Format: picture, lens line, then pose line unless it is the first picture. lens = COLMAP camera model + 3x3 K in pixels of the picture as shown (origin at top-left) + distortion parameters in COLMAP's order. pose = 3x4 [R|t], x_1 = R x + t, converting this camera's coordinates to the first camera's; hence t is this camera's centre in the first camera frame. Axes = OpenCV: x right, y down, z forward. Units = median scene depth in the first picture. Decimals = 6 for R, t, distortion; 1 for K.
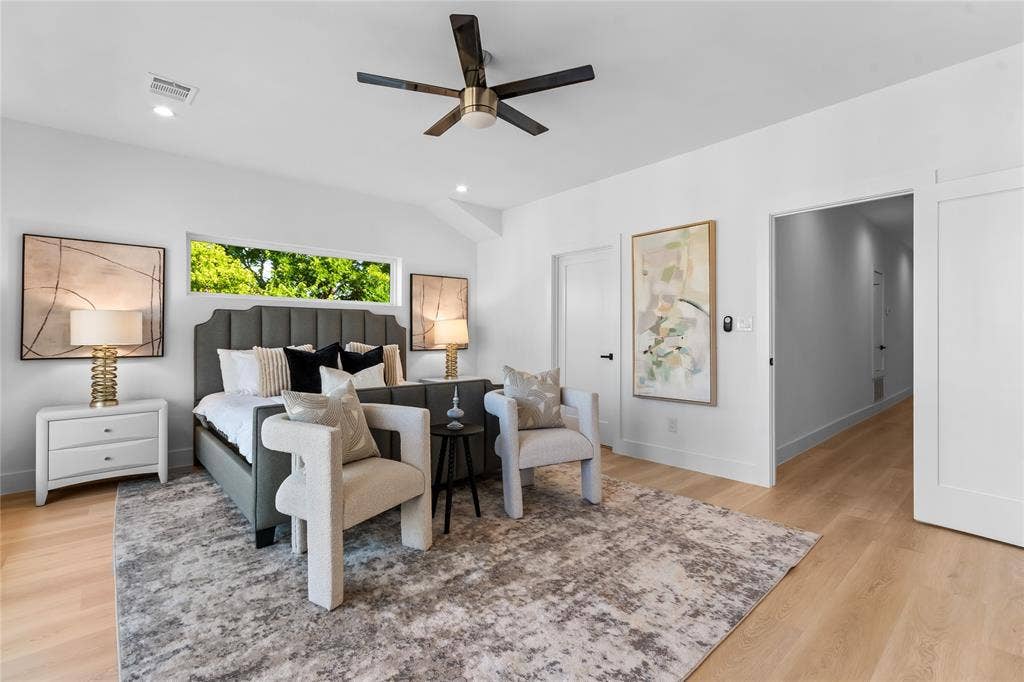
lens RADIAL K [[451.2, 0, 512.4], [0, 451.2, 334.0], [0, 0, 1]] dist [0.003348, 0.000957]
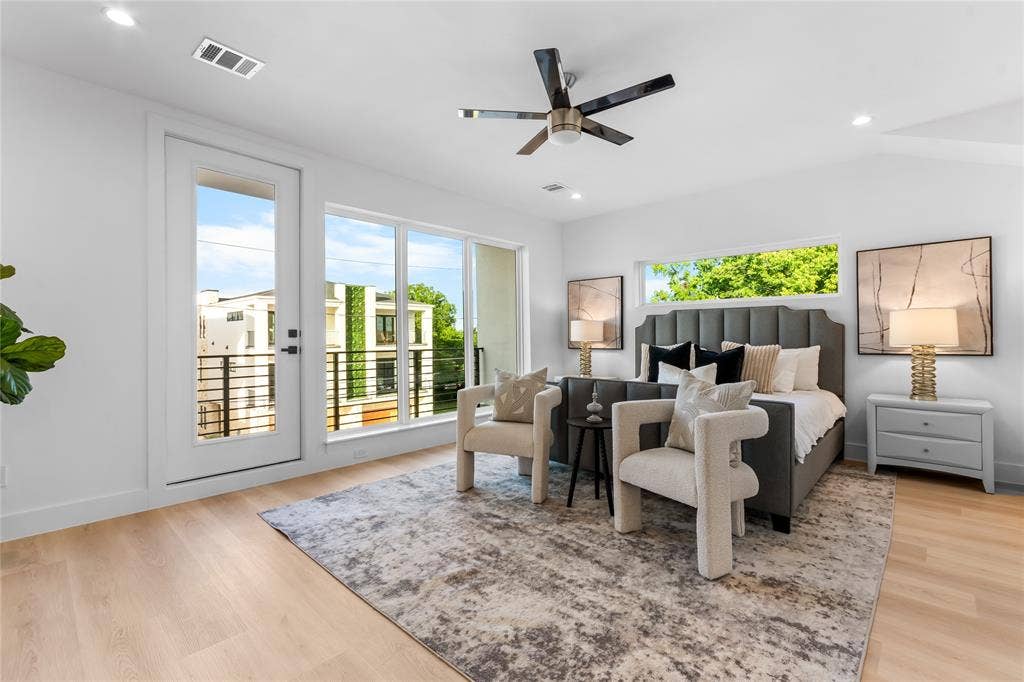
lens RADIAL K [[451.2, 0, 512.1], [0, 451.2, 340.1], [0, 0, 1]] dist [0.003348, 0.000957]
pose [[0.097081, 0.007929, -0.995245, 0.978161], [0.008343, 0.999927, 0.008780, 0.004887], [0.995241, -0.009156, 0.097008, 0.745578]]
